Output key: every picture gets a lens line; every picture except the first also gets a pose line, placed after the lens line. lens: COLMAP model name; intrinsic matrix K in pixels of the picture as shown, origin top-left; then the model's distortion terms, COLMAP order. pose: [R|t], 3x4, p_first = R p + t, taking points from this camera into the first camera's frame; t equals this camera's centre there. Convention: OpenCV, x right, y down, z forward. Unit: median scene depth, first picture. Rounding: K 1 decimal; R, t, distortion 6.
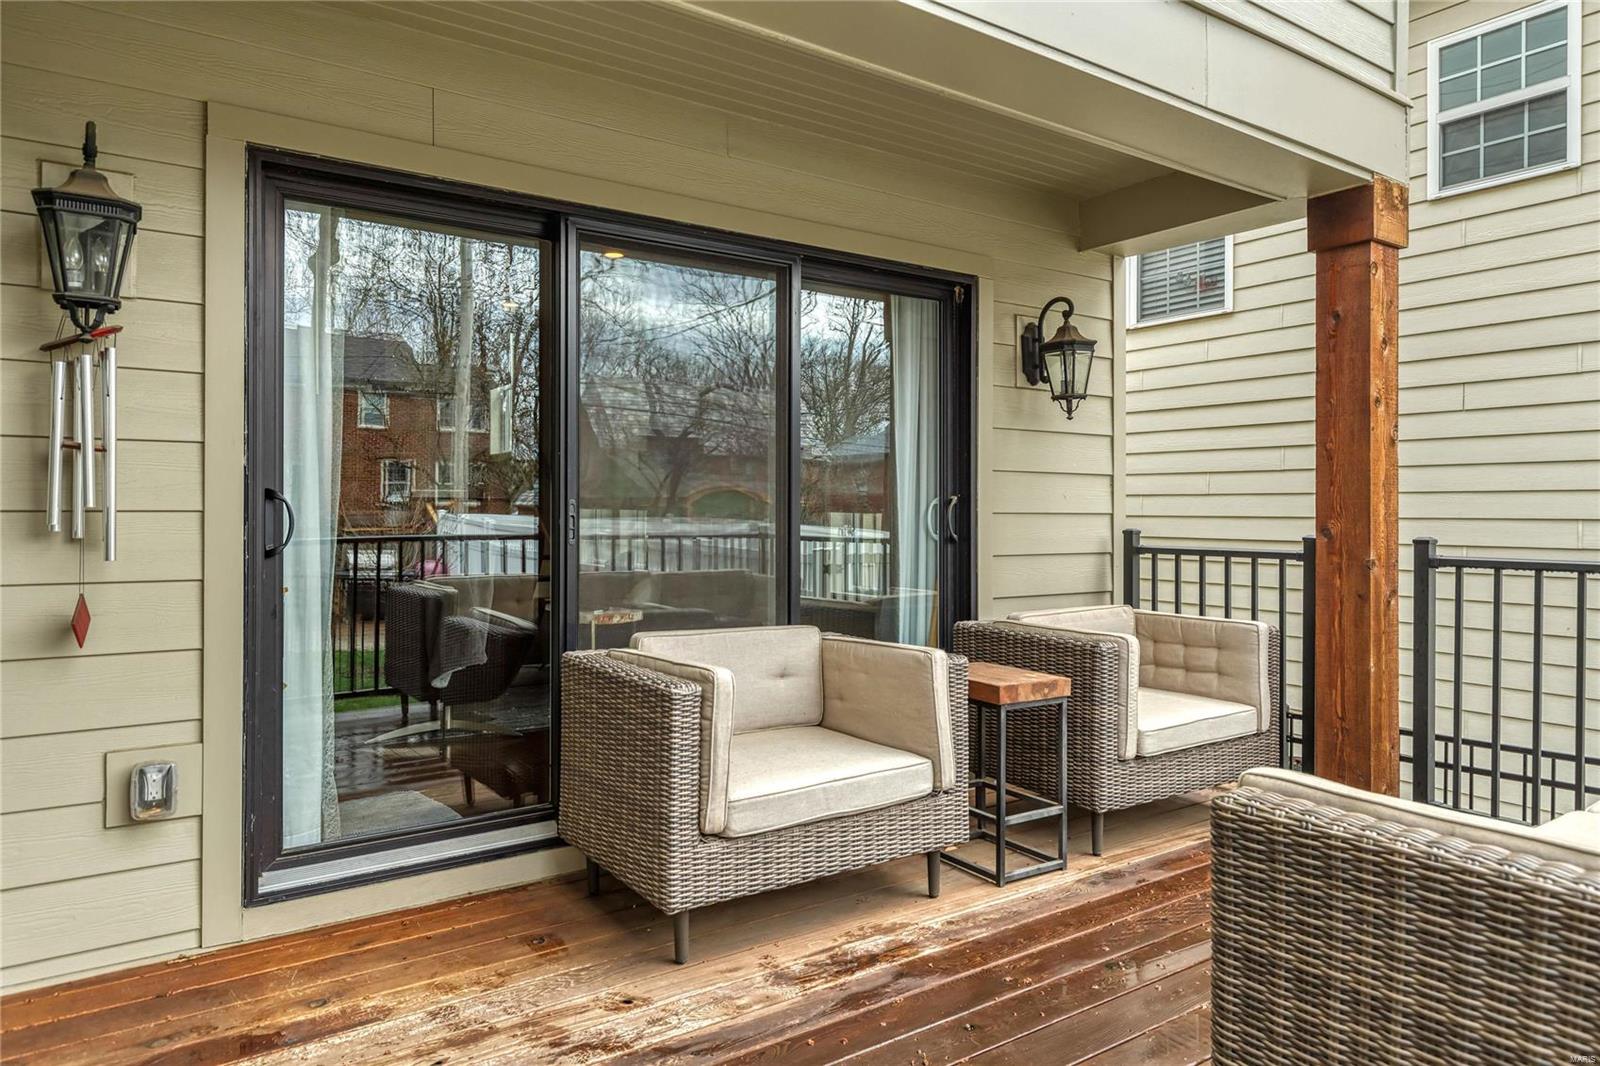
lens RADIAL K [[1029.0, 0, 799.8], [0, 1029.0, 523.1], [0, 0, 1]] dist [0.005976, 0.000957]
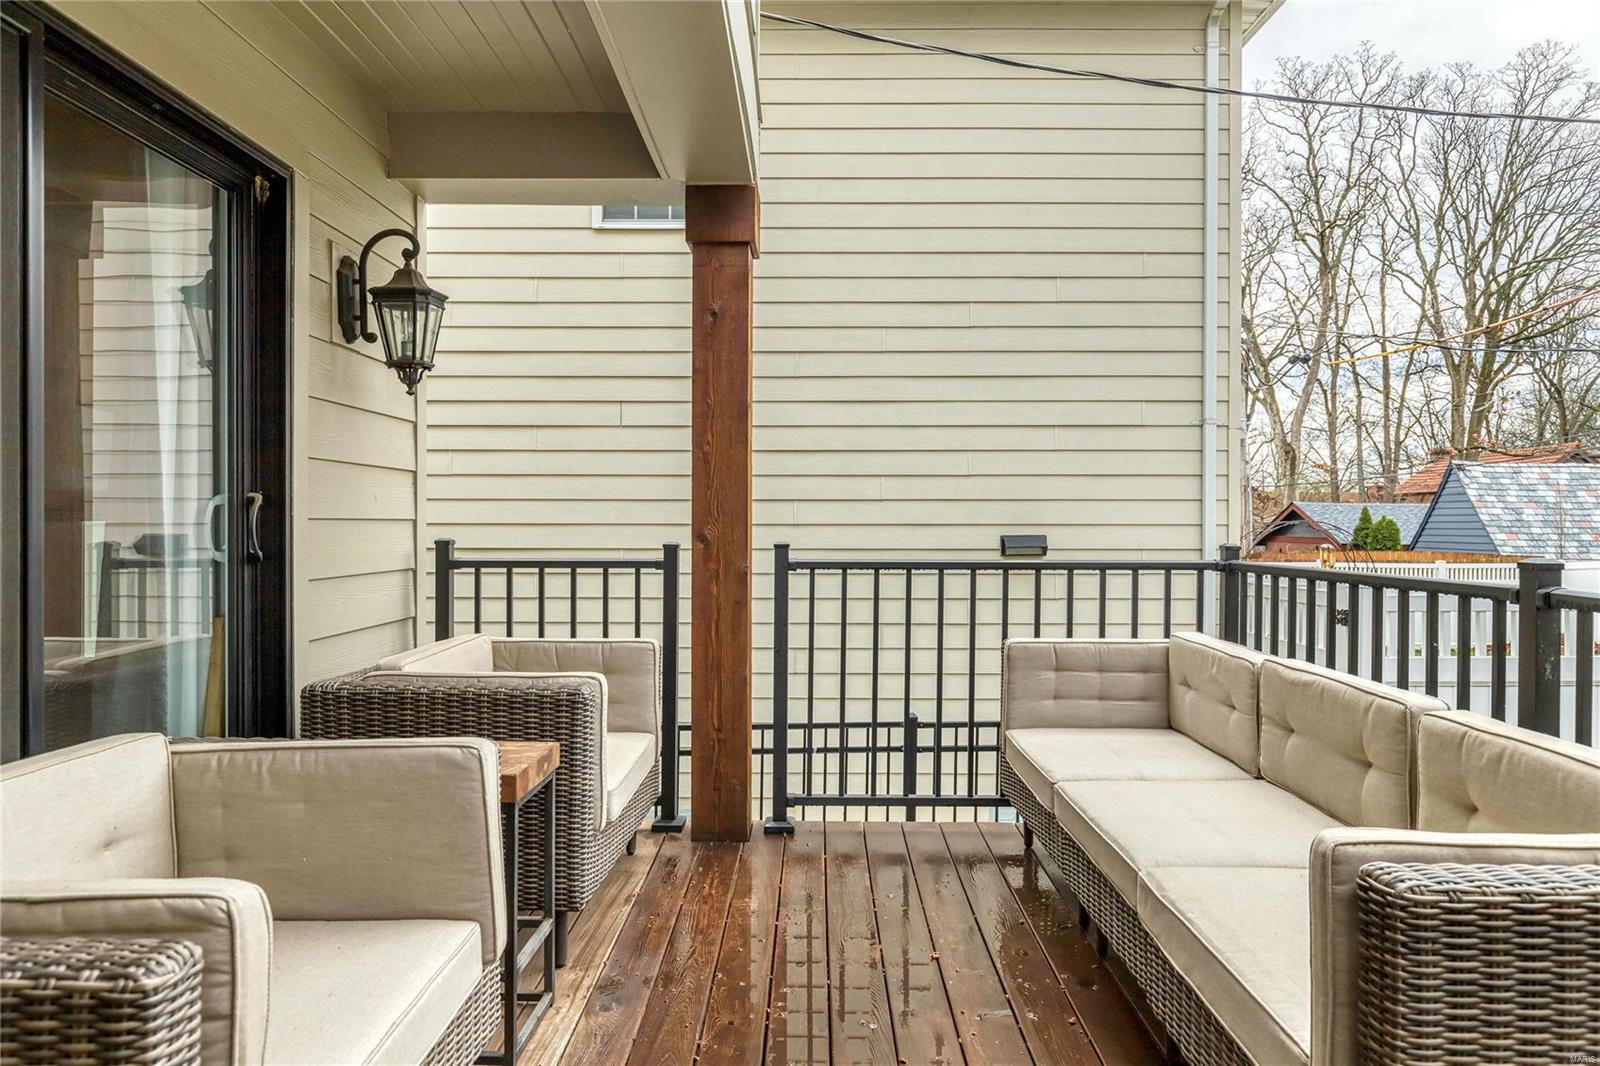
lens RADIAL K [[989.0, 0, 800.4], [0, 989.0, 532.4], [0, 0, 1]] dist [0.011016, 0.000303]
pose [[0.582998, -0.012719, 0.812374, -0.183455], [0.010726, 0.999911, 0.007957, -0.002913], [-0.812403, 0.004075, 0.583083, 0.386582]]
